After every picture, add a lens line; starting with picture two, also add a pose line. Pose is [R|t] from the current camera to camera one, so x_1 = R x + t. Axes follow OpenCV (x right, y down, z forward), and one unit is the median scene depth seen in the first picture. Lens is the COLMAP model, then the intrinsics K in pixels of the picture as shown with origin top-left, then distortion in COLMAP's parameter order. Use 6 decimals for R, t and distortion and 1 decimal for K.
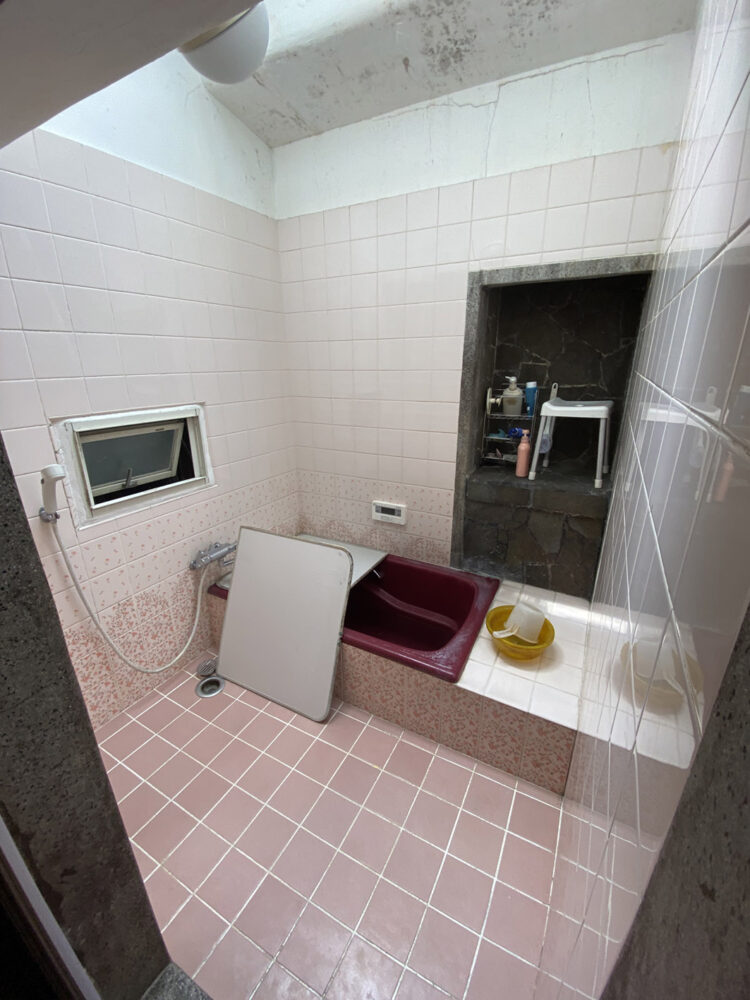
lens RADIAL K [[405.4, 0, 375.0], [0, 405.4, 500.0], [0, 0, 1]] dist [-0.022106, -0.000154]
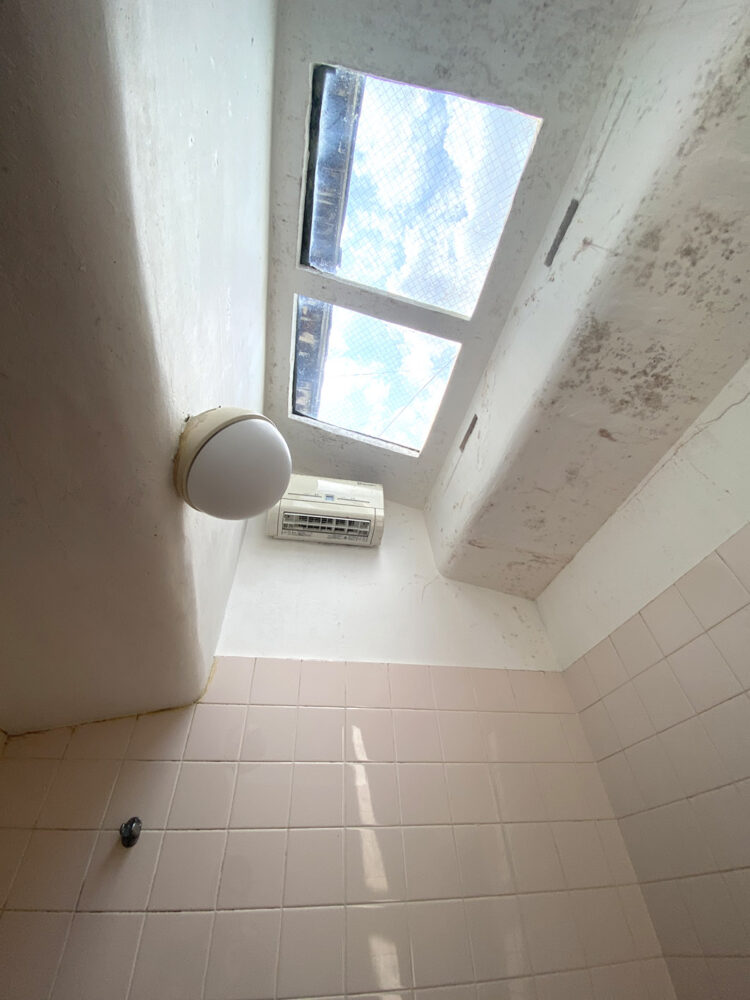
lens RADIAL K [[405.4, 0, 375.0], [0, 405.4, 500.0], [0, 0, 1]] dist [-0.022106, -0.000154]
pose [[0.643076, -0.553585, -0.529147, 0.129067], [-0.226758, 0.522335, -0.822038, -0.263366], [0.731460, 0.648622, 0.210371, 0.553594]]
